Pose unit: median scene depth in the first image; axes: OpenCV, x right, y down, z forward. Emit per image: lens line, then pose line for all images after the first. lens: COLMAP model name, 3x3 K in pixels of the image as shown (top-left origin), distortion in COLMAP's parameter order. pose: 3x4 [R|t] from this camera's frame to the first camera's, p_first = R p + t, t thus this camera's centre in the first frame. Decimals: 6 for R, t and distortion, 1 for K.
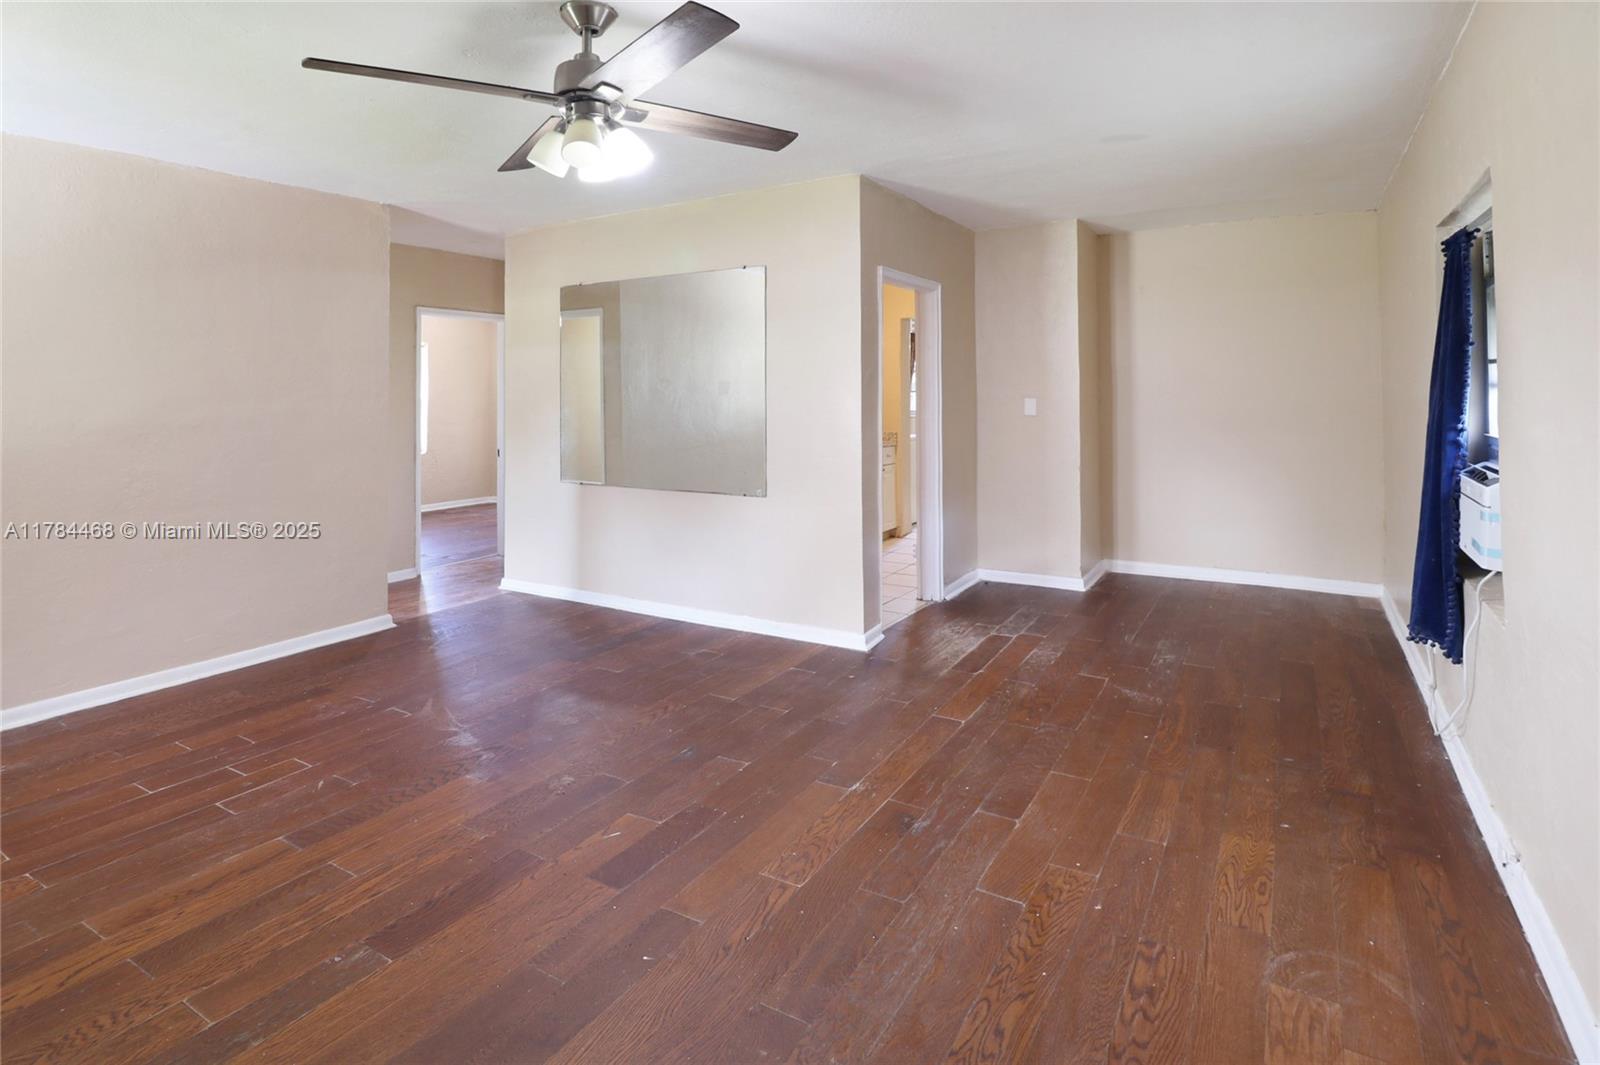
lens RADIAL K [[770.6, 0, 796.7], [0, 770.6, 510.9], [0, 0, 1]] dist [-0.009599, -0.000944]
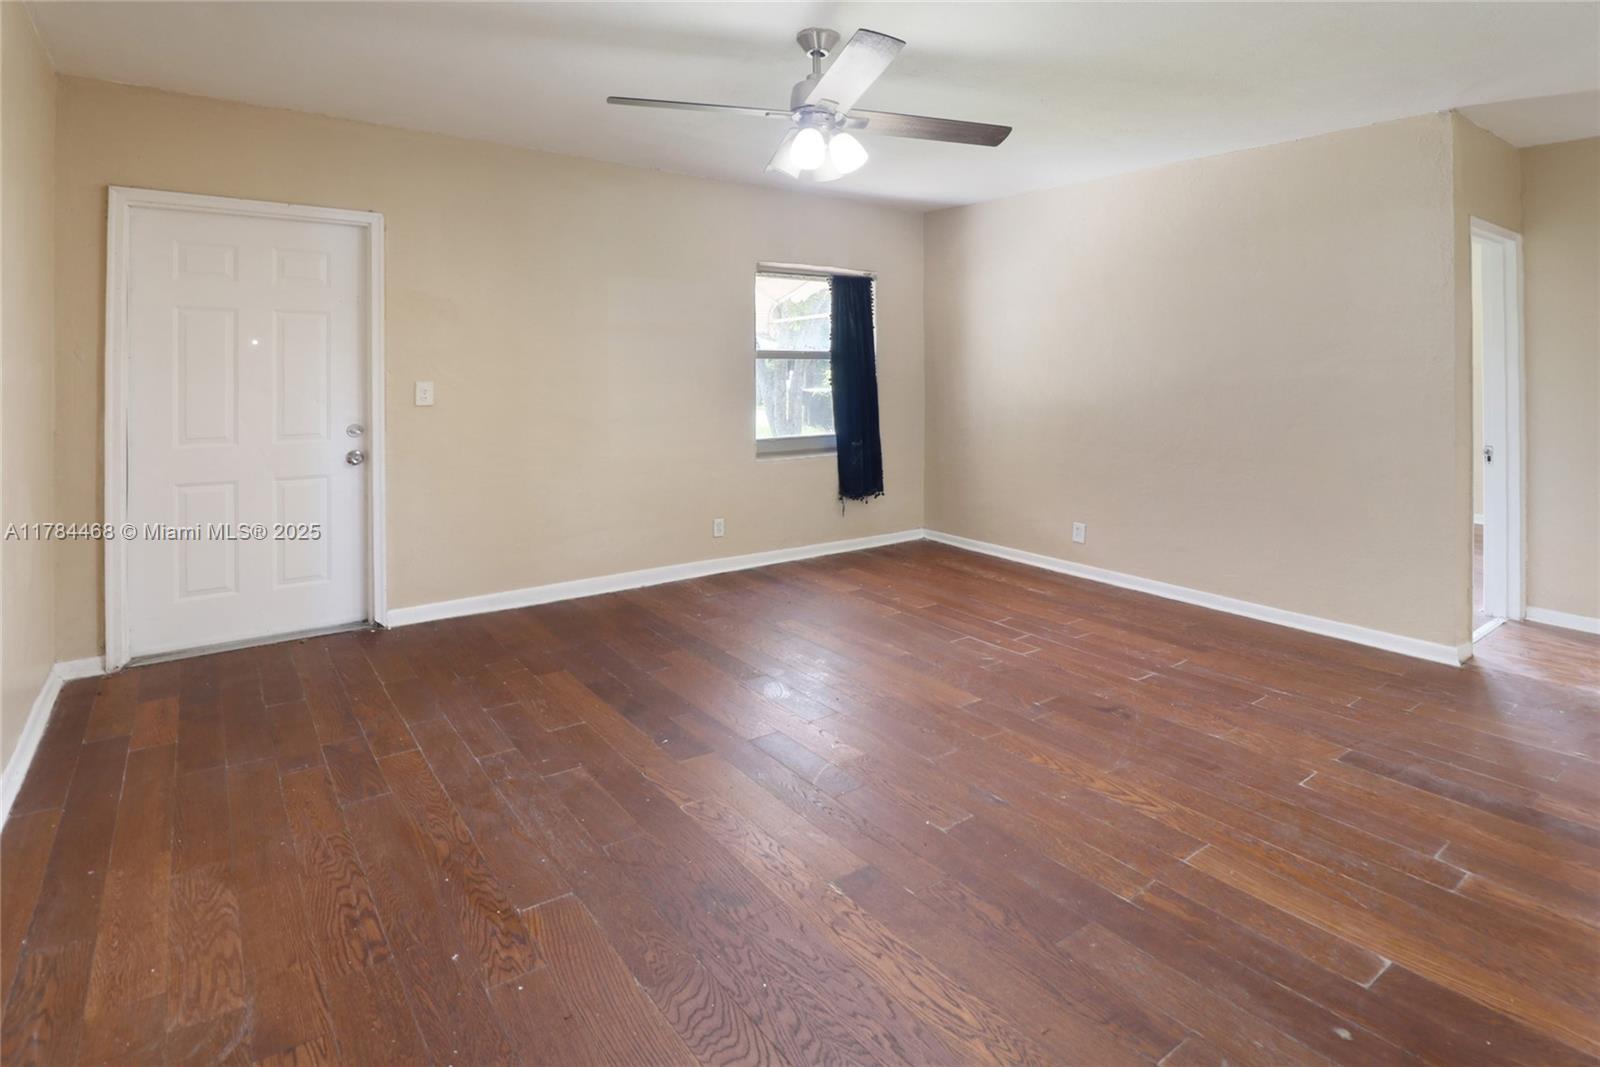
lens RADIAL K [[770.6, 0, 796.7], [0, 770.6, 511.9], [0, 0, 1]] dist [-0.009599, -0.000944]
pose [[-0.333163, 0.184207, -0.924700, 1.085003], [-0.139948, 0.960205, 0.241702, -0.259221], [0.932425, 0.209937, -0.294125, 1.682467]]
